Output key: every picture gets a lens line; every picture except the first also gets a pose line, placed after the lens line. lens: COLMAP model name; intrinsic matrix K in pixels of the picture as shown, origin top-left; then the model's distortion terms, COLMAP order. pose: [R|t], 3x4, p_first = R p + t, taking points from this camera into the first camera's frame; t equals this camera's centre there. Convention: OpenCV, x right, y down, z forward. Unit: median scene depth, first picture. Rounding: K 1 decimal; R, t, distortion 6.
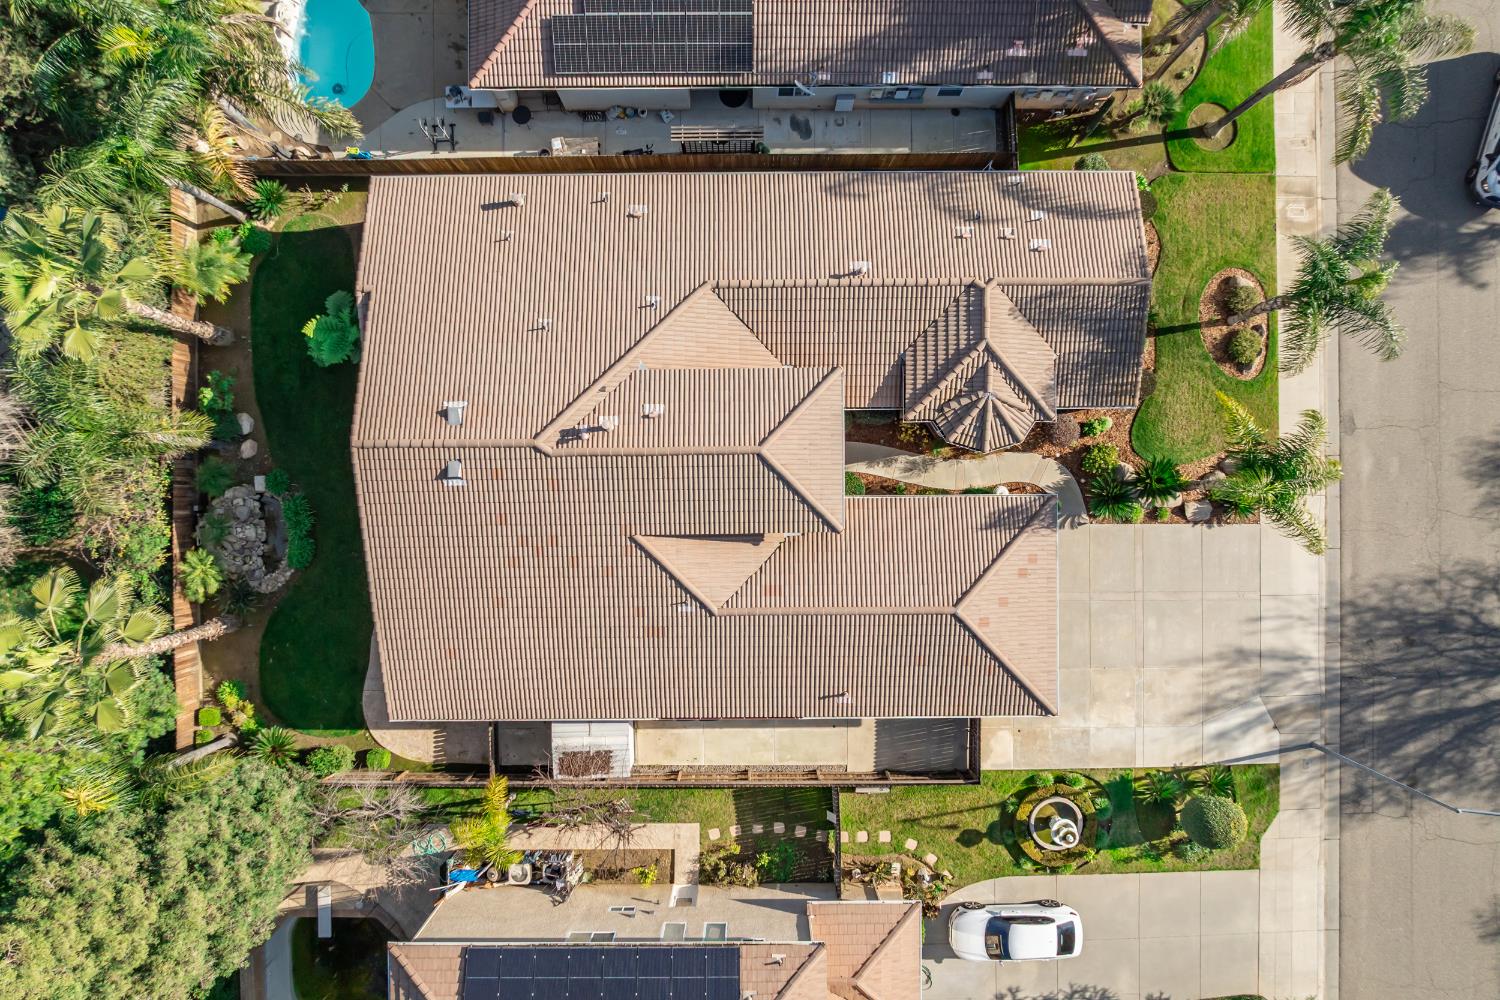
lens RADIAL K [[1041.6, 0, 748.8], [0, 1041.6, 502.9], [0, 0, 1]] dist [-0.040470, 0.012174]
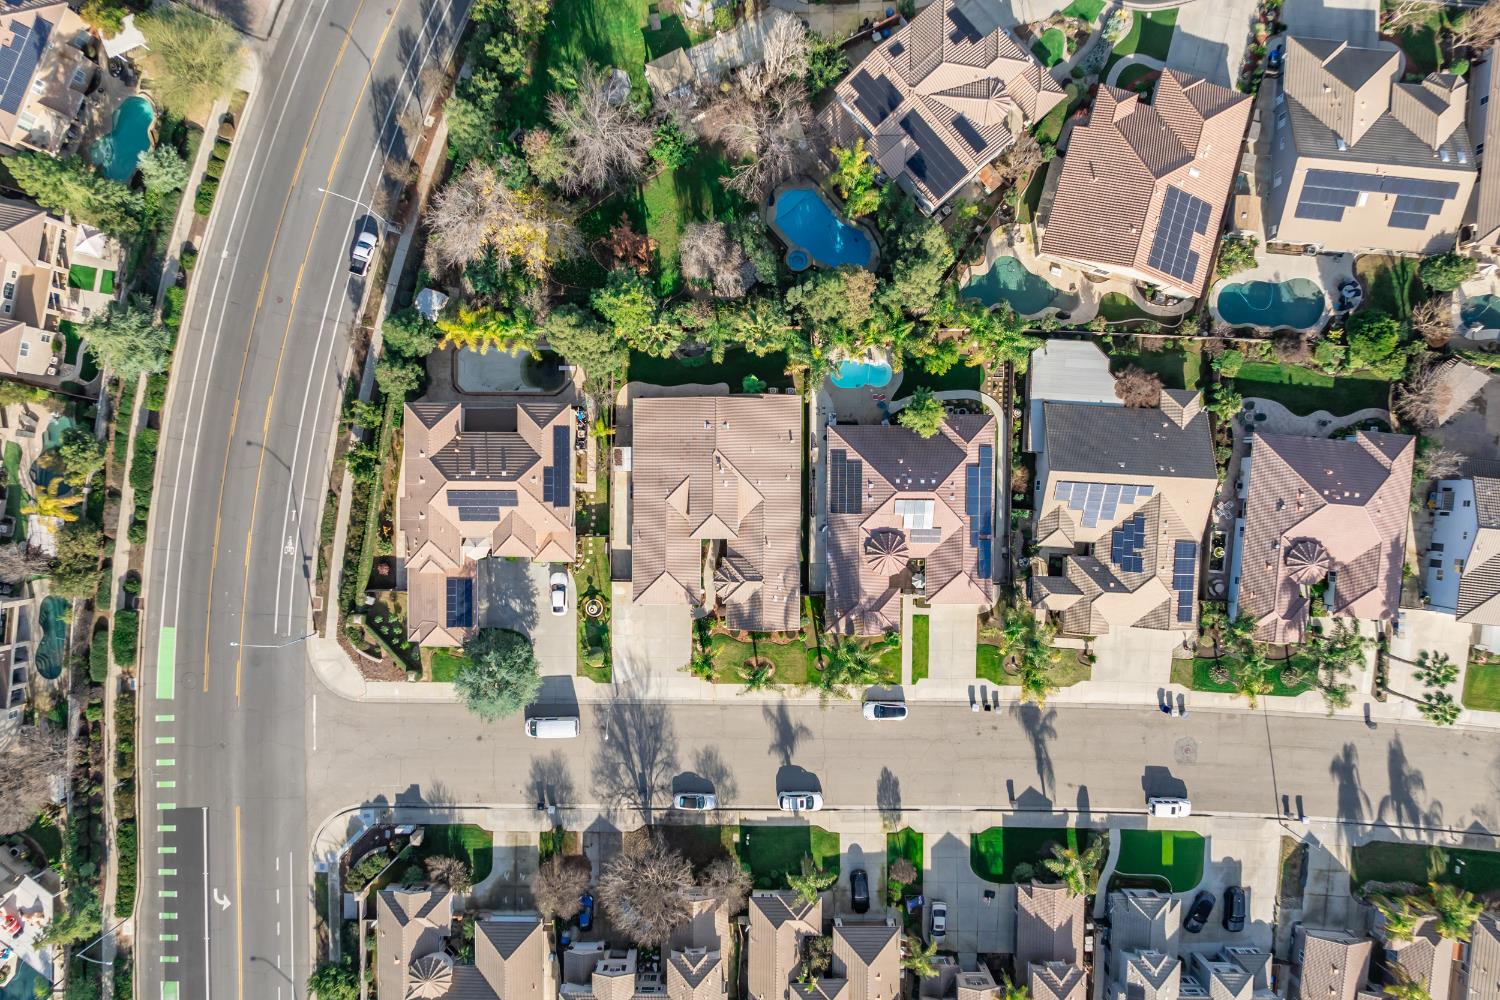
lens RADIAL K [[1041.6, 0, 750.7], [0, 1041.6, 501.3], [0, 0, 1]] dist [-0.040470, 0.012174]
pose [[-0.013973, 0.999668, 0.021655, -0.092550], [-0.999782, -0.013632, -0.015793, -0.101695], [-0.015492, -0.021871, 0.999641, -2.096592]]
